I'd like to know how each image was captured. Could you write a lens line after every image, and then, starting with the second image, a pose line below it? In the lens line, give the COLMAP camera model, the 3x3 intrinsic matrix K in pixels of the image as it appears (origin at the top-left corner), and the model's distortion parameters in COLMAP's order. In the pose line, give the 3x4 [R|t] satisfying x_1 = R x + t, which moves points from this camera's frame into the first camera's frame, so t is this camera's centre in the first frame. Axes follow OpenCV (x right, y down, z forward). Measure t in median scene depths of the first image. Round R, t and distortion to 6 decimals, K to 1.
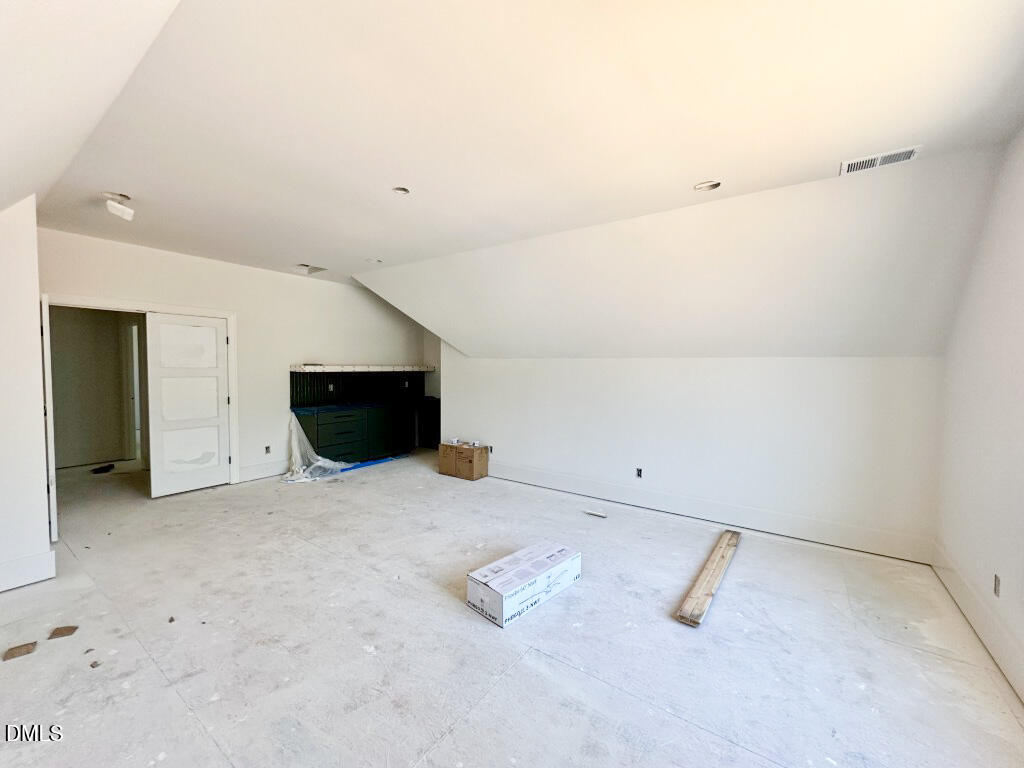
lens RADIAL K [[410.3, 0, 515.6], [0, 410.3, 382.4], [0, 0, 1]] dist [-0.001575, -0.000008]
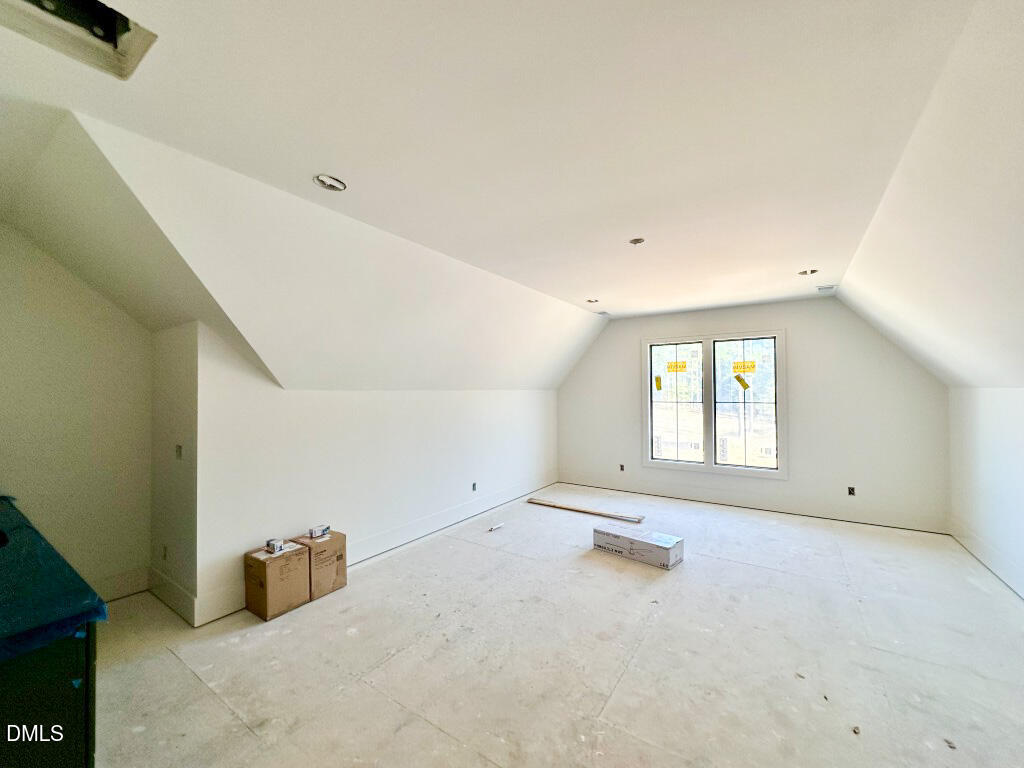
lens RADIAL K [[410.3, 0, 512.6], [0, 410.3, 385.8], [0, 0, 1]] dist [-0.001575, -0.000008]
pose [[-0.021690, 0.005626, 0.999749, -0.791743], [0.042588, 0.999082, -0.004699, -0.054211], [-0.998857, 0.042476, -0.021909, 0.806376]]
